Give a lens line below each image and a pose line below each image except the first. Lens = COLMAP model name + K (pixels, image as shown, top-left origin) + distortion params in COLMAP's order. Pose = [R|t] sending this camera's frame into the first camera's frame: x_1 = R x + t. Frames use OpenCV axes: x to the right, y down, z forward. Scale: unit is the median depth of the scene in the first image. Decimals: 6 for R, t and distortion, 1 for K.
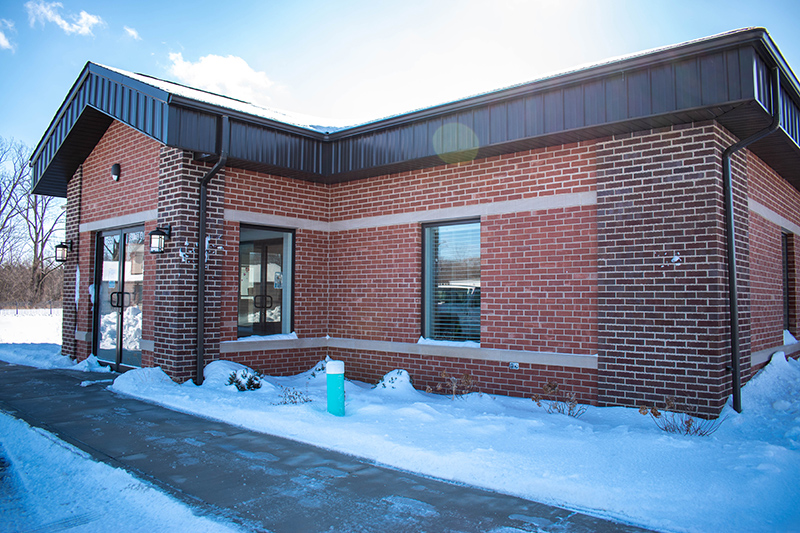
lens RADIAL K [[626.1, 0, 400.0], [0, 626.1, 266.5], [0, 0, 1]] dist [-0.065119, 0.000435]
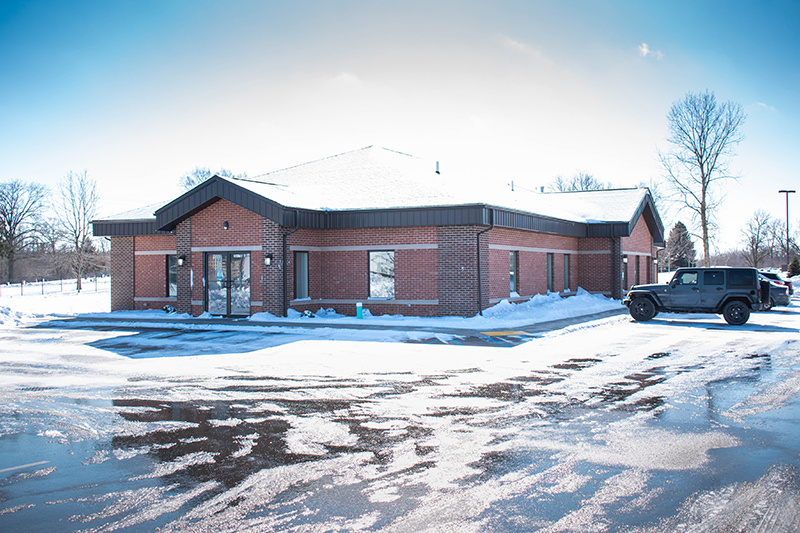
lens RADIAL K [[860.4, 0, 400.0], [0, 860.4, 266.5], [0, 0, 1]] dist [0.006860, 0.006048]
pose [[0.963094, -0.013158, 0.268843, -0.772698], [0.001346, 0.999027, 0.044073, -0.159322], [-0.269162, -0.042085, 0.962175, -2.330561]]
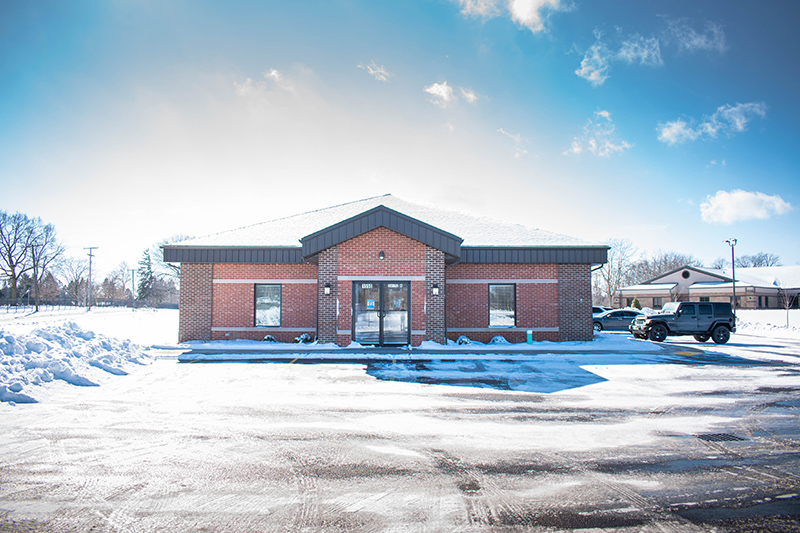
lens RADIAL K [[626.1, 0, 400.0], [0, 626.1, 266.5], [0, 0, 1]] dist [-0.065119, 0.000435]
pose [[0.736929, 0.036562, 0.674981, -2.152506], [-0.028477, 0.999329, -0.023041, -0.072273], [-0.675370, -0.002243, 0.737476, -0.766285]]
